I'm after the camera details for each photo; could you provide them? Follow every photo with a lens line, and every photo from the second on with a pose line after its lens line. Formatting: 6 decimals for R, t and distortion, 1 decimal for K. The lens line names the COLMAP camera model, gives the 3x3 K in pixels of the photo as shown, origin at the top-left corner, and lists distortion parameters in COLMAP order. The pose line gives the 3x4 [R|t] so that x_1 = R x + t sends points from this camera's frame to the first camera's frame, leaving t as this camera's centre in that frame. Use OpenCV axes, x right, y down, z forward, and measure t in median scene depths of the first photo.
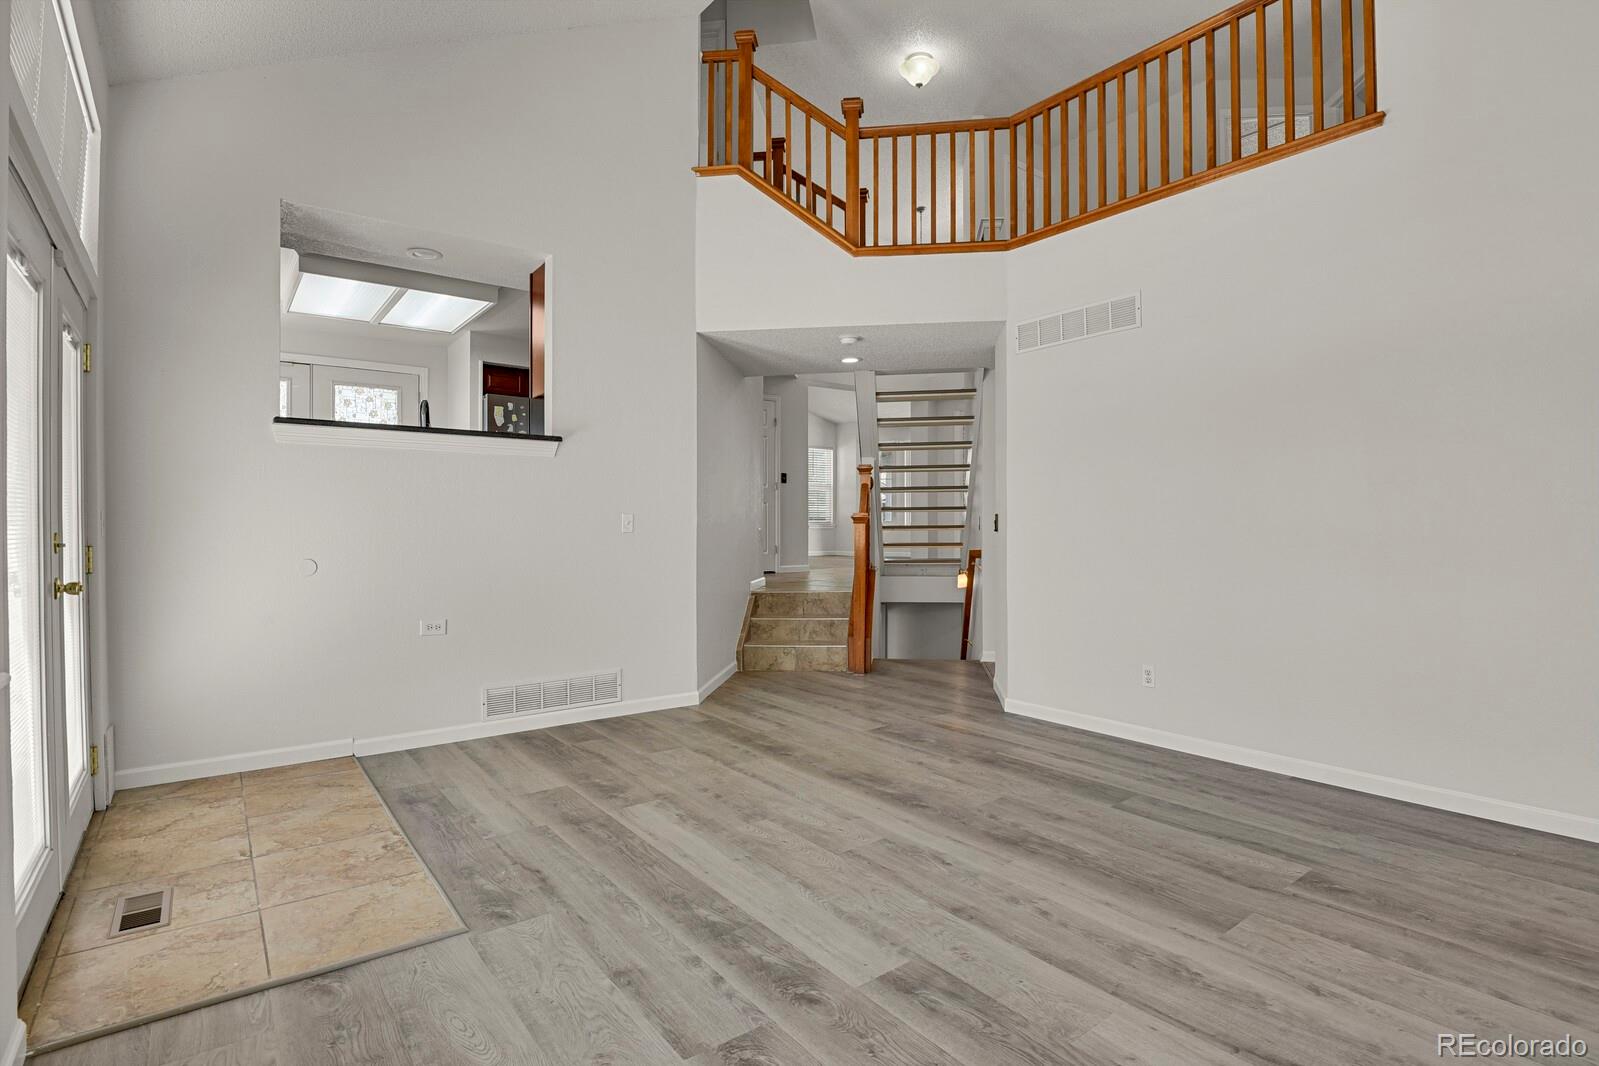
lens RADIAL K [[782.7, 0, 806.3], [0, 782.7, 528.2], [0, 0, 1]] dist [-0.022449, -0.002831]
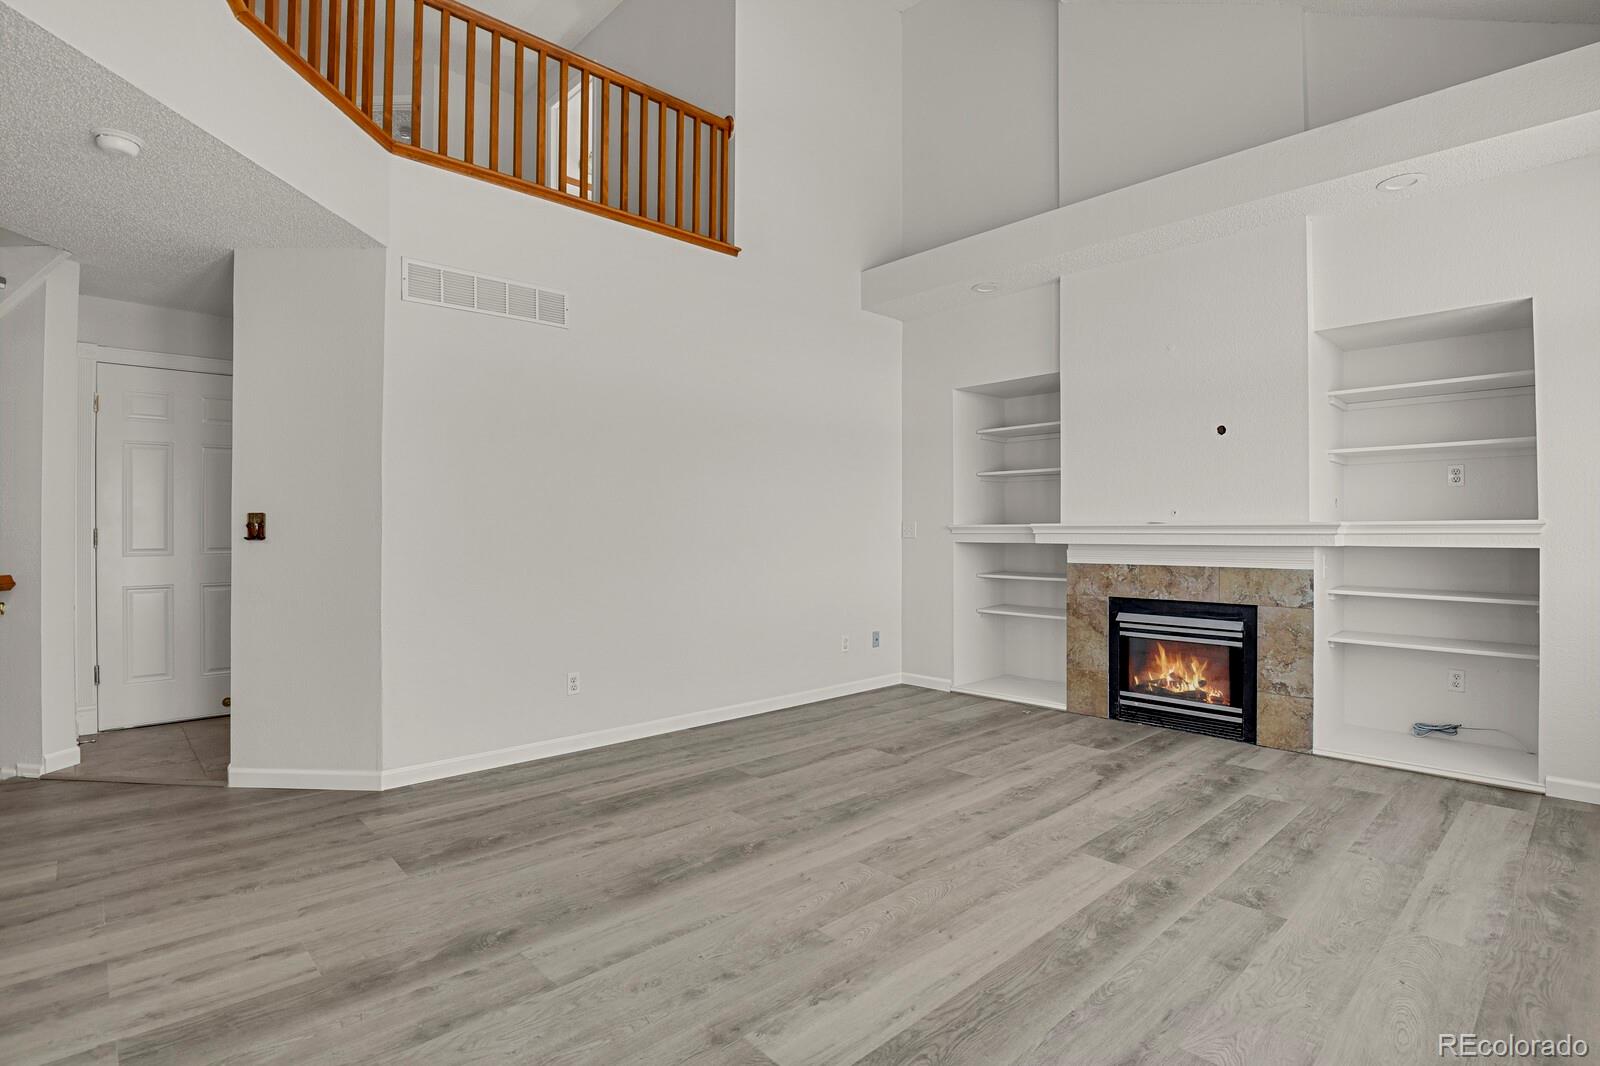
lens RADIAL K [[783.2, 0, 807.6], [0, 783.2, 533.3], [0, 0, 1]] dist [-0.022449, -0.002831]
pose [[-0.098777, -0.002282, 0.995107, -0.810847], [0.000830, 0.999997, 0.002375, -0.005358], [-0.995109, 0.001060, -0.098775, 1.115536]]
